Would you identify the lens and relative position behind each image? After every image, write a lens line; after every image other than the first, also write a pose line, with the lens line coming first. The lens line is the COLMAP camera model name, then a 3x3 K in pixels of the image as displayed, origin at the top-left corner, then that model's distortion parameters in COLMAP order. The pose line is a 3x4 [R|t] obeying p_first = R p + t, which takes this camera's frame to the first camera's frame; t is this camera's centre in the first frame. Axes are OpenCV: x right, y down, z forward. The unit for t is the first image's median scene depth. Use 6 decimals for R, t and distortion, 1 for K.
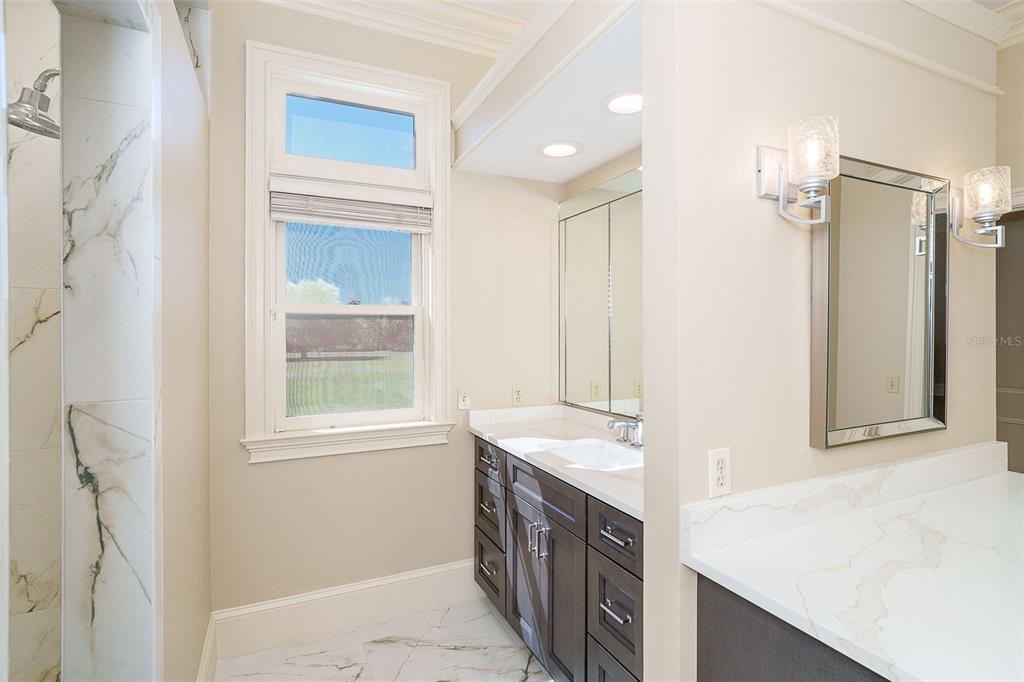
lens RADIAL K [[495.9, 0, 521.7], [0, 495.9, 335.4], [0, 0, 1]] dist [-0.017605, -0.000170]
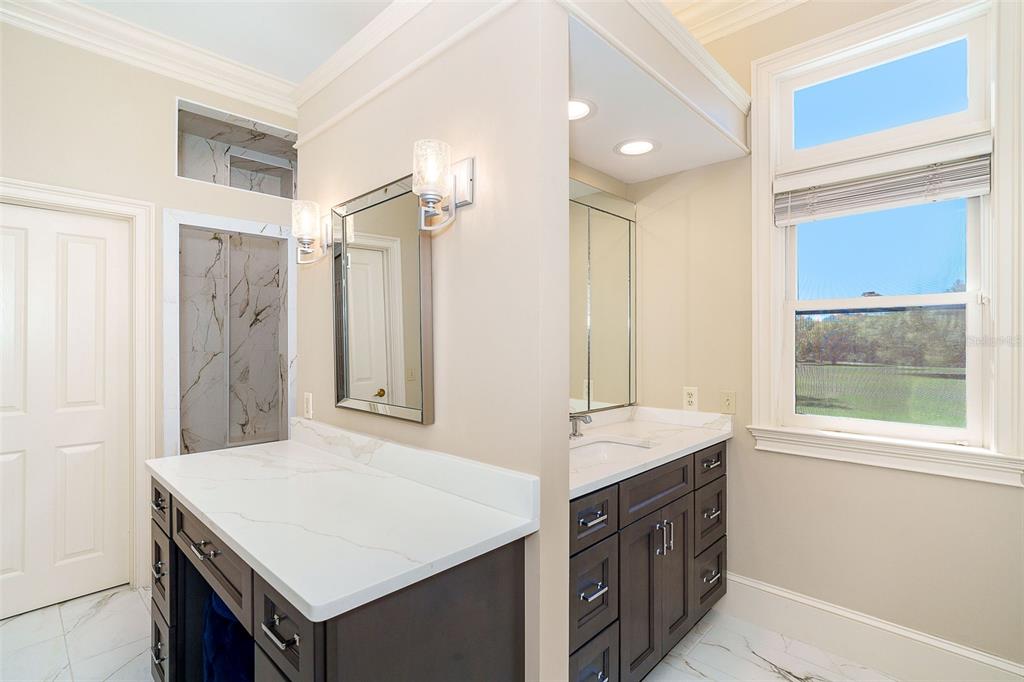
lens RADIAL K [[495.9, 0, 521.7], [0, 495.9, 335.4], [0, 0, 1]] dist [-0.017605, -0.000170]
pose [[0.366467, 0.007127, -0.930404, 0.254279], [-0.000217, 0.999971, 0.007574, 0.000879], [0.930431, -0.002574, 0.366458, 0.113284]]
